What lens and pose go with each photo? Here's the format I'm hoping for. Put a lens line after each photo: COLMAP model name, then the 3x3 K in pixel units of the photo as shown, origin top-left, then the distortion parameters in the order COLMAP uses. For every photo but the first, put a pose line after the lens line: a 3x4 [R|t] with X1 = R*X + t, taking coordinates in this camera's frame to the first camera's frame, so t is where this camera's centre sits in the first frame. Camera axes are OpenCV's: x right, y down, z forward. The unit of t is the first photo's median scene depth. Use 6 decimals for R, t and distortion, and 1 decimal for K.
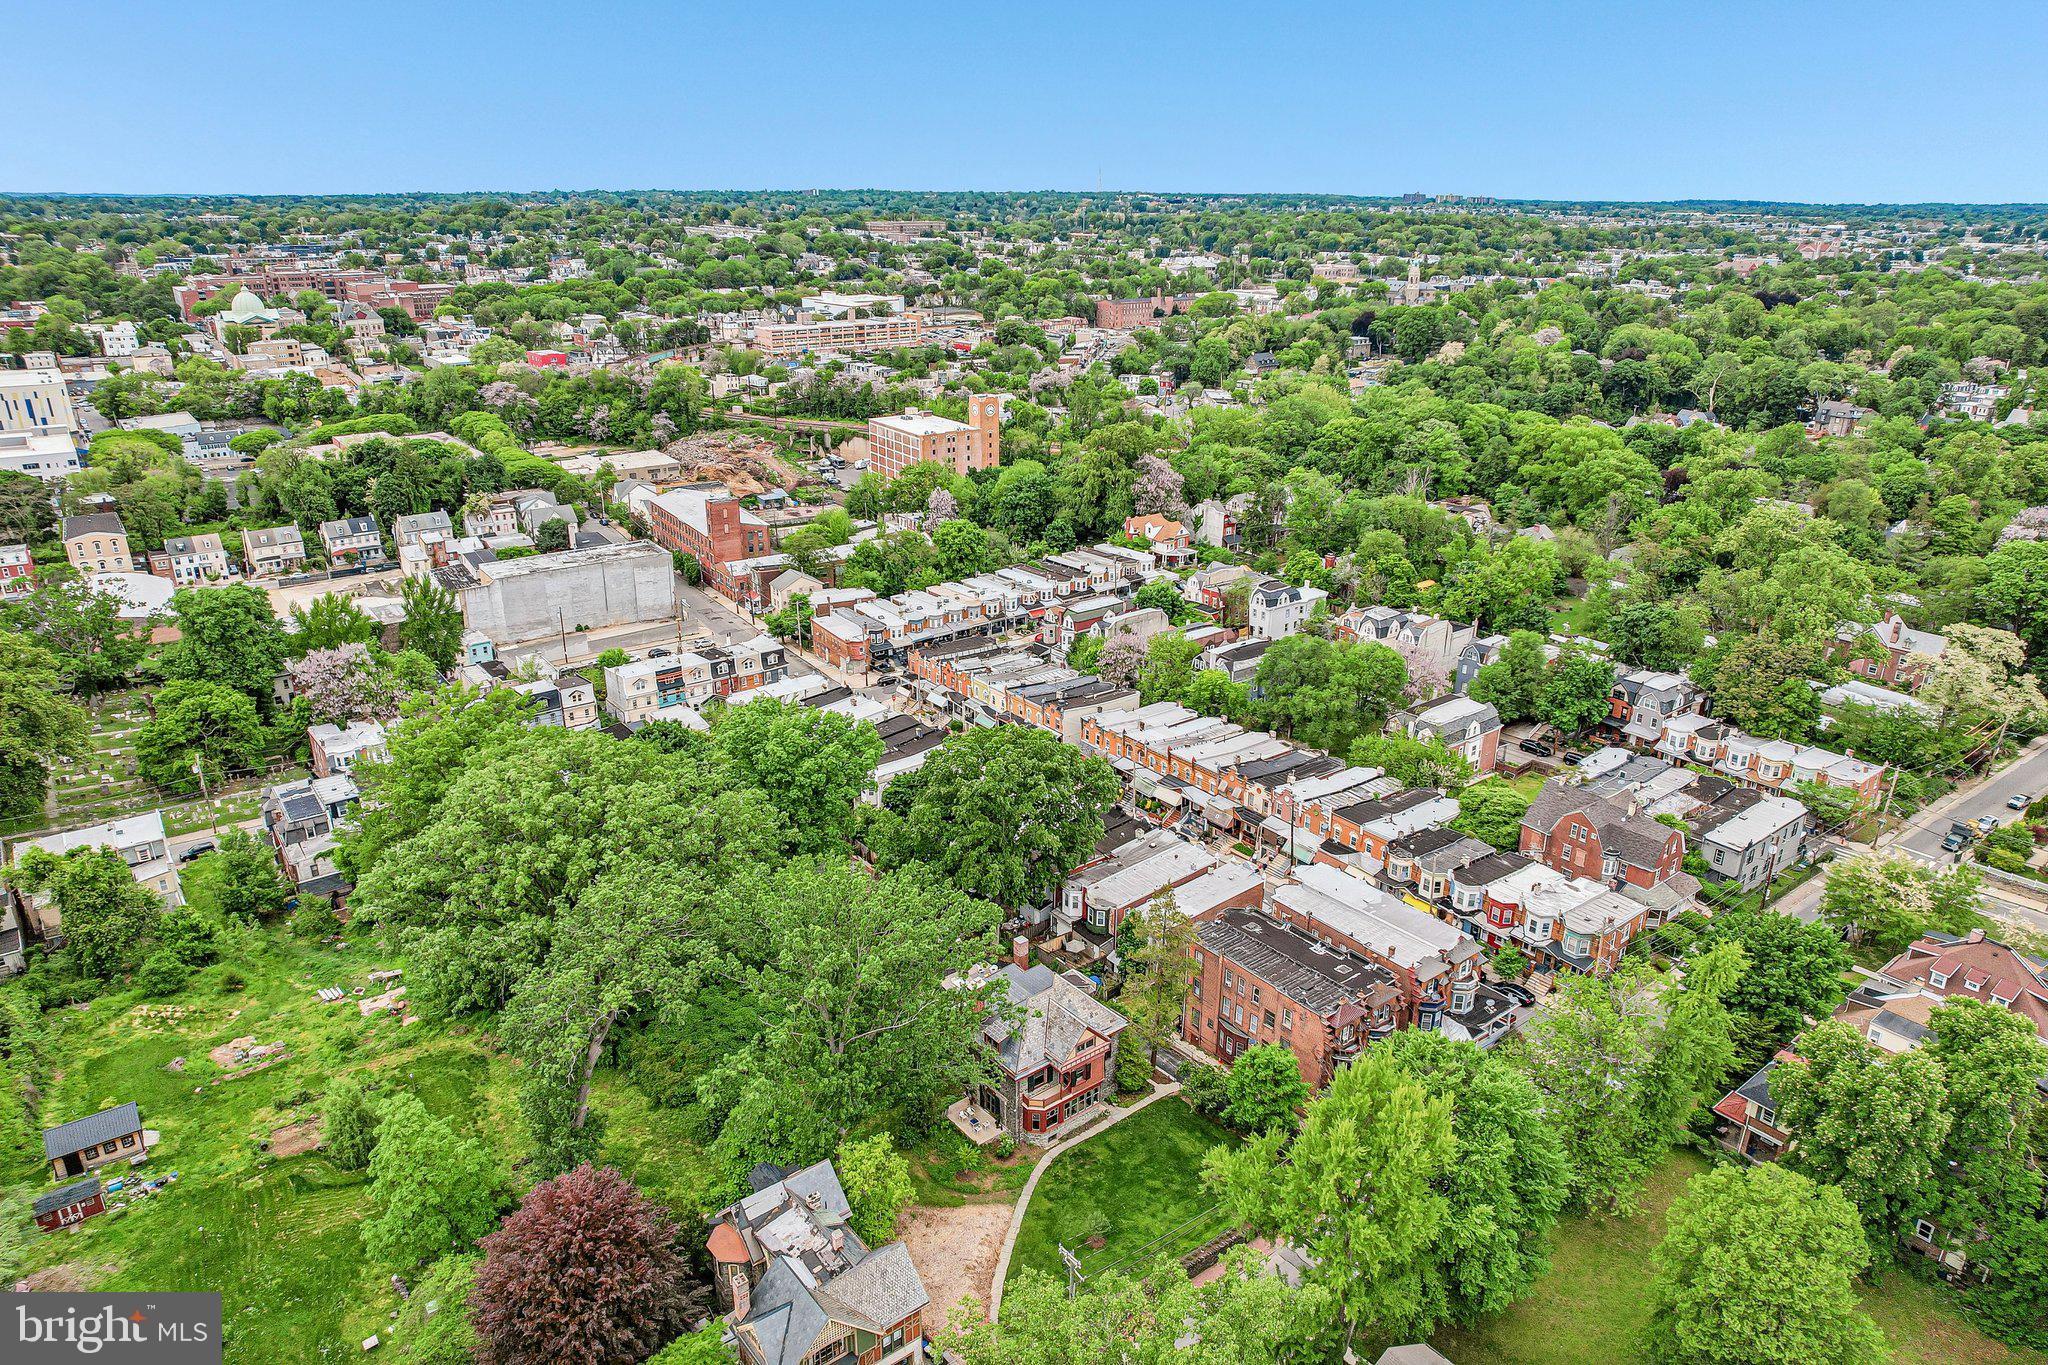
lens RADIAL K [[1319.5, 0, 1038.5], [0, 1319.5, 683.0], [0, 0, 1]] dist [-0.074894, 0.059190]
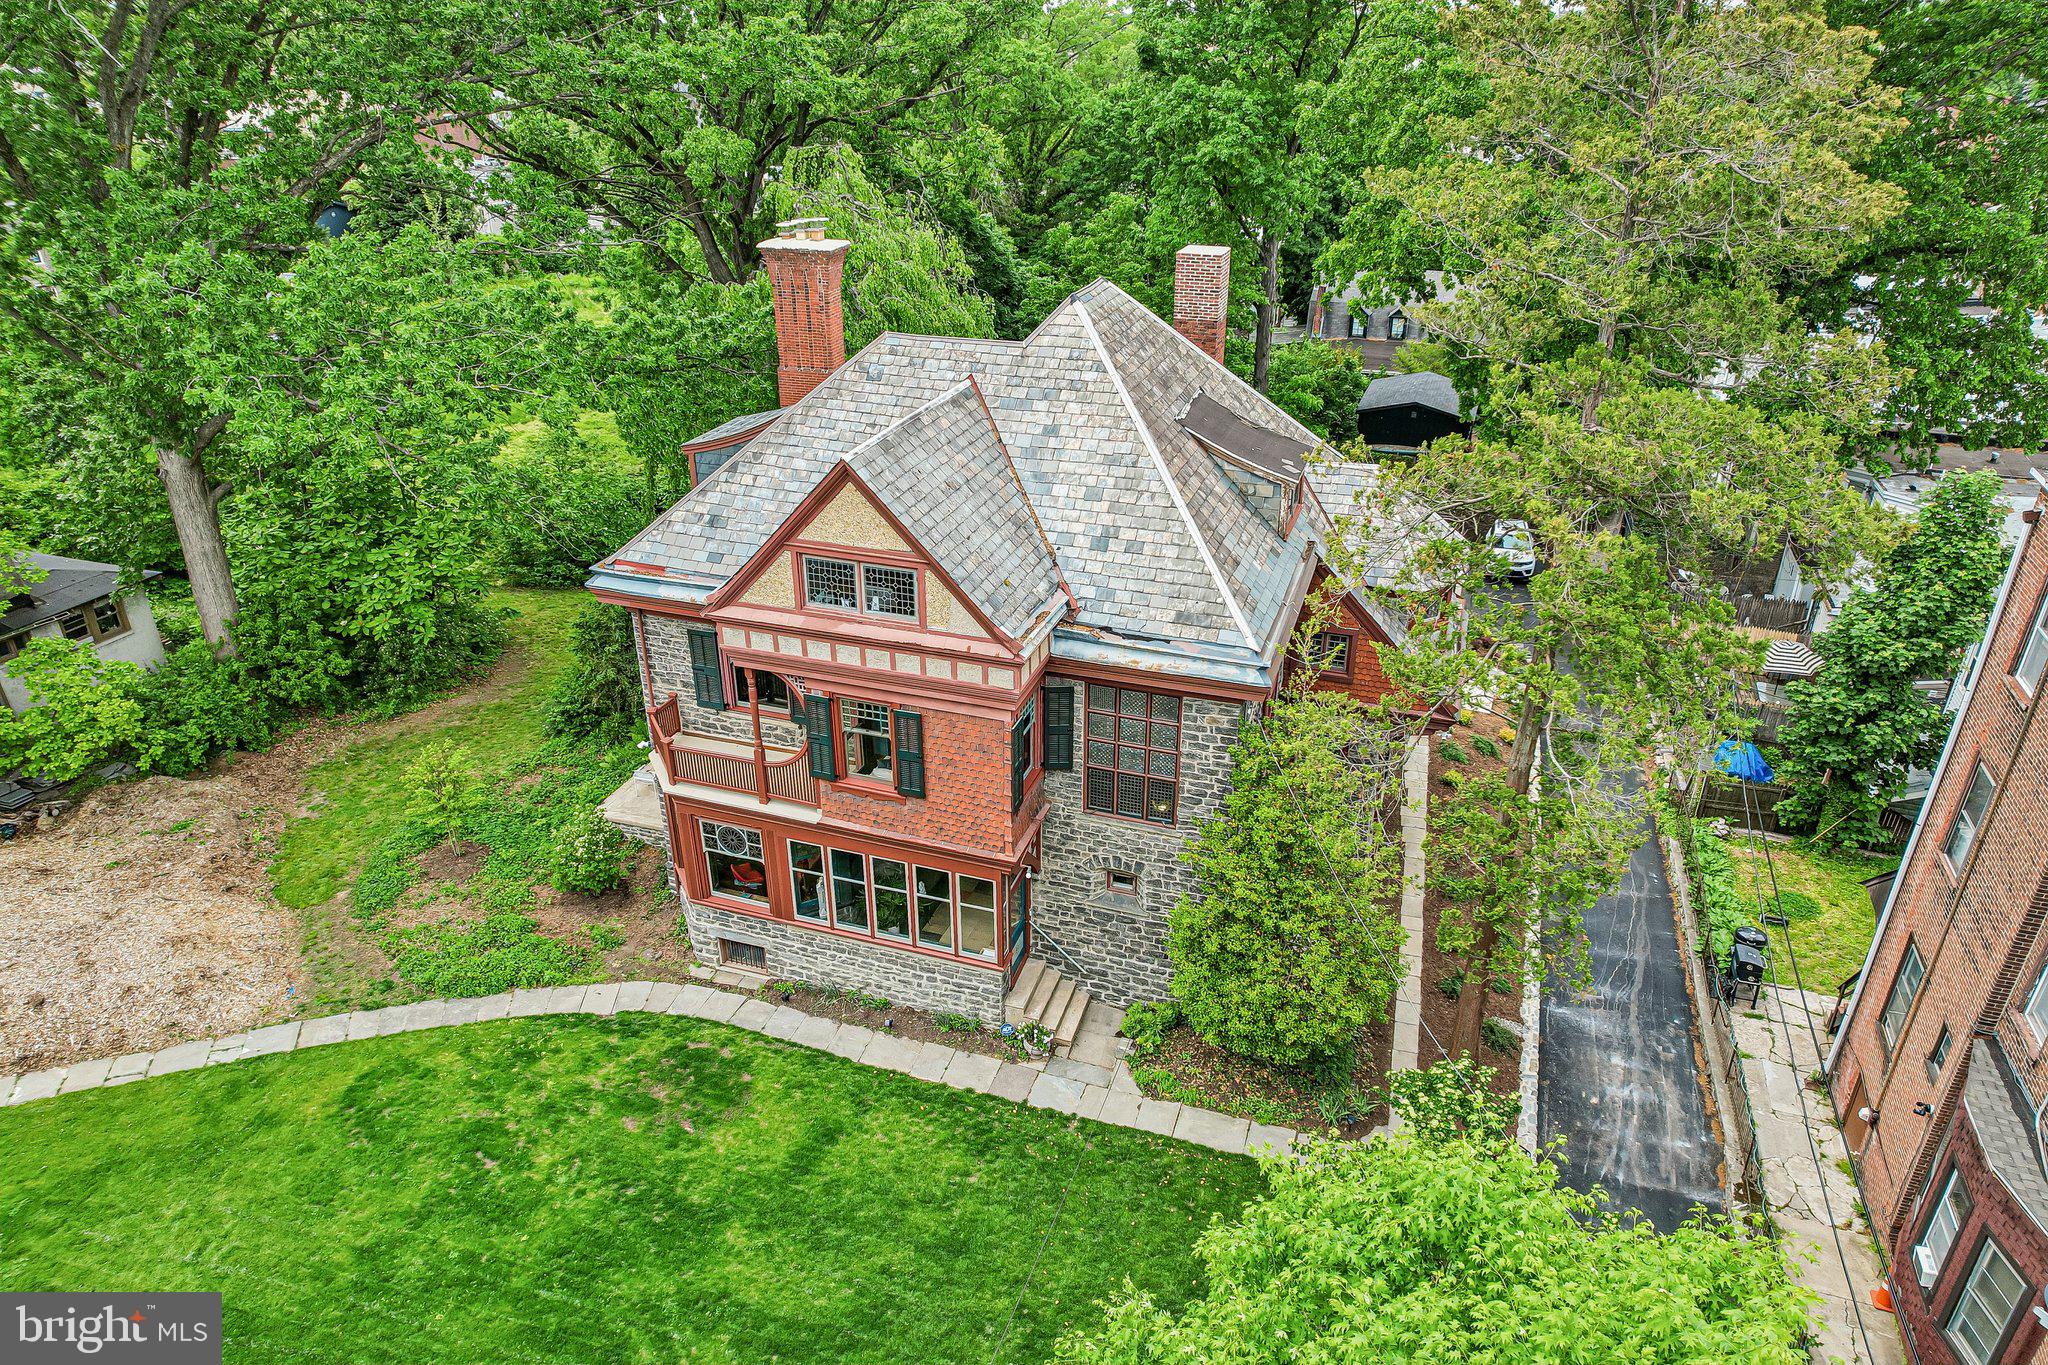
lens RADIAL K [[1319.5, 0, 1025.9], [0, 1319.5, 680.6], [0, 0, 1]] dist [-0.074894, 0.059190]
pose [[0.530097, 0.370649, -0.762638, 0.080264], [-0.293790, 0.923977, 0.244853, 0.097735], [0.795415, 0.094259, 0.598691, 0.375395]]
